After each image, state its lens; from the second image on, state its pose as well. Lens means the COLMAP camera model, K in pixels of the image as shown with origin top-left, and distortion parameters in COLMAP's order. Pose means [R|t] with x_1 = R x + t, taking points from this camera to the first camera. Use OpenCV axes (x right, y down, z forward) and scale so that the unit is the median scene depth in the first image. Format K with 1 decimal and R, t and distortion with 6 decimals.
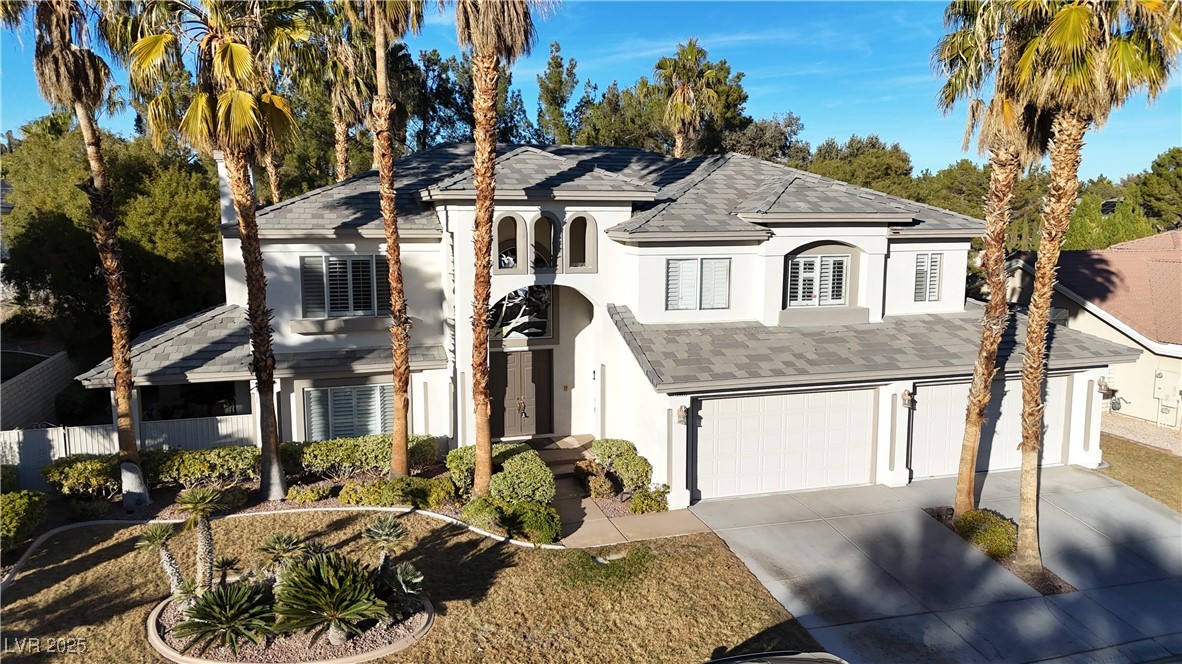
lens RADIAL K [[861.6, 0, 591.0], [0, 861.6, 332.0], [0, 0, 1]] dist [0.090487, -0.089813]
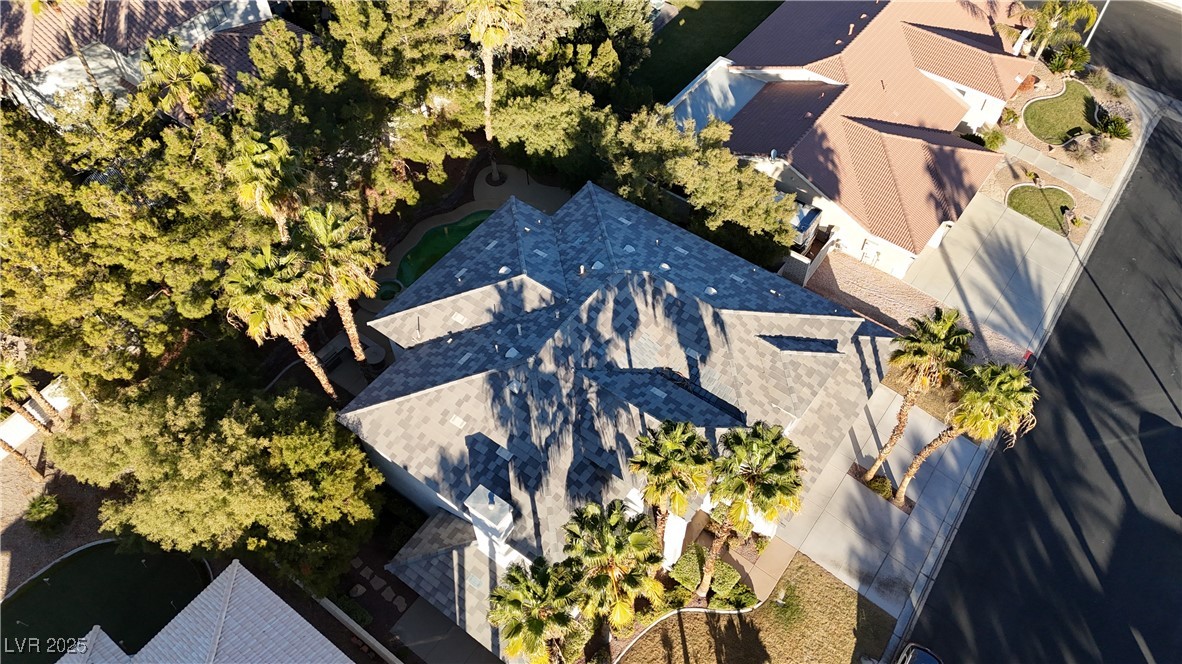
lens RADIAL K [[876.2, 0, 591.0], [0, 876.2, 332.0], [0, 0, 1]] dist [0.127295, -0.095270]
pose [[0.812332, -0.468165, 0.347762, -0.739959], [0.092224, 0.691922, 0.716057, -1.653950], [-0.575857, -0.549605, 0.605247, 0.193383]]
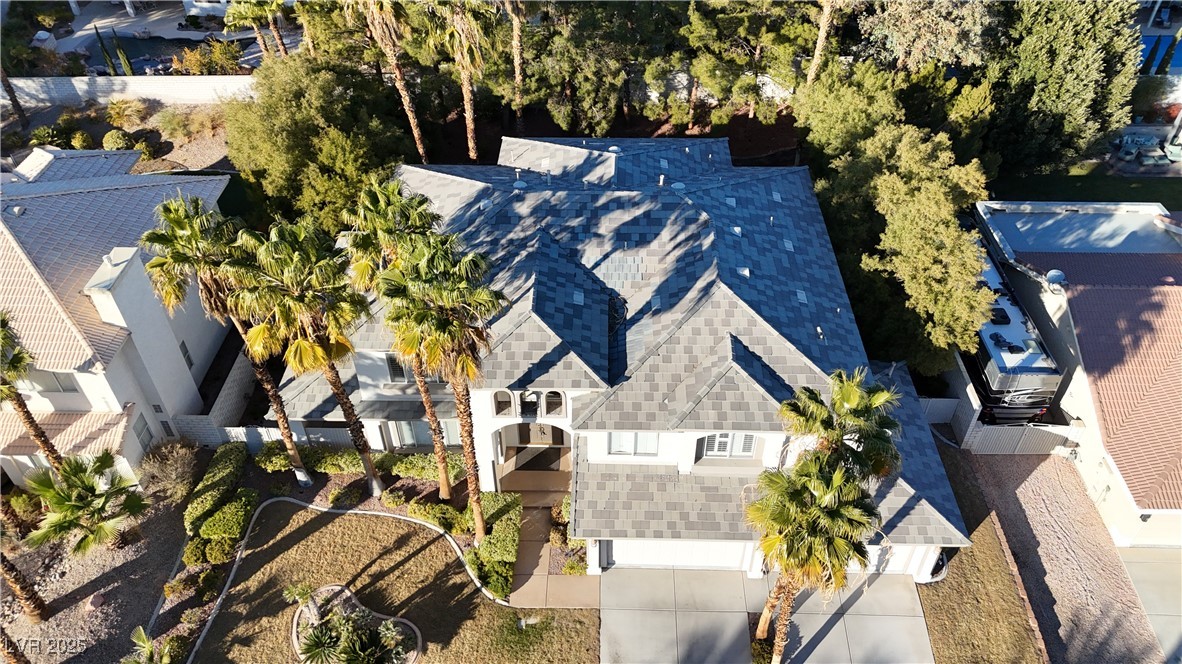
lens RADIAL K [[861.6, 0, 591.0], [0, 861.6, 332.0], [0, 0, 1]] dist [0.090487, -0.089813]
pose [[0.946116, 0.209756, -0.246713, 0.373406], [-0.037916, 0.828377, 0.558886, -1.002119], [0.321601, -0.519417, 0.791694, -0.041865]]
